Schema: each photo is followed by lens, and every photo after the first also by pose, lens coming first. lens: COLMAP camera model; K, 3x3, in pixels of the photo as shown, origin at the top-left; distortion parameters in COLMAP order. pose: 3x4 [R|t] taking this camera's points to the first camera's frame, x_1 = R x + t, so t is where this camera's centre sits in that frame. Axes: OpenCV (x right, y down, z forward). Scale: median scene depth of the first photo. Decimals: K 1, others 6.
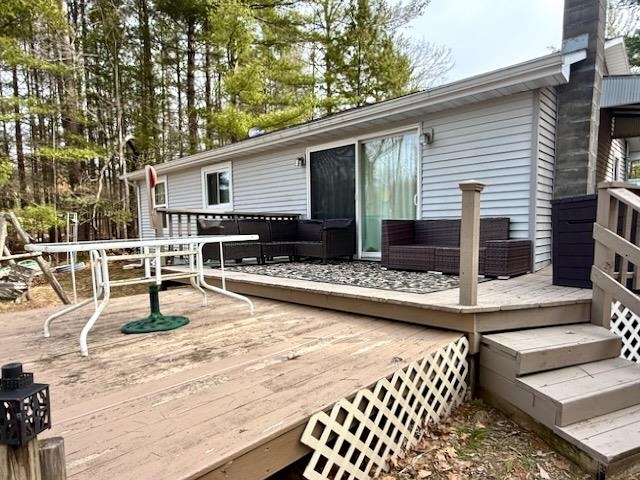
lens RADIAL K [[372.6, 0, 321.1], [0, 372.6, 244.6], [0, 0, 1]] dist [0.008567, -0.001089]
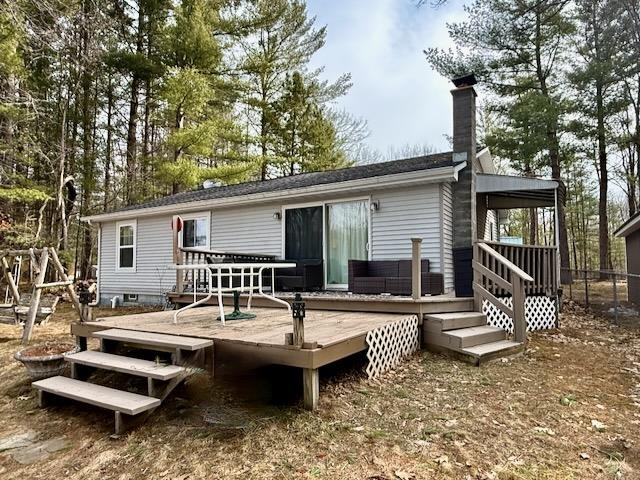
lens RADIAL K [[372.6, 0, 318.6], [0, 372.6, 238.9], [0, 0, 1]] dist [0.008567, -0.001089]
pose [[0.978140, 0.032448, 0.205401, -0.236029], [-0.003017, 0.989861, -0.142005, 0.056701], [-0.207927, 0.138281, 0.968321, -0.375024]]
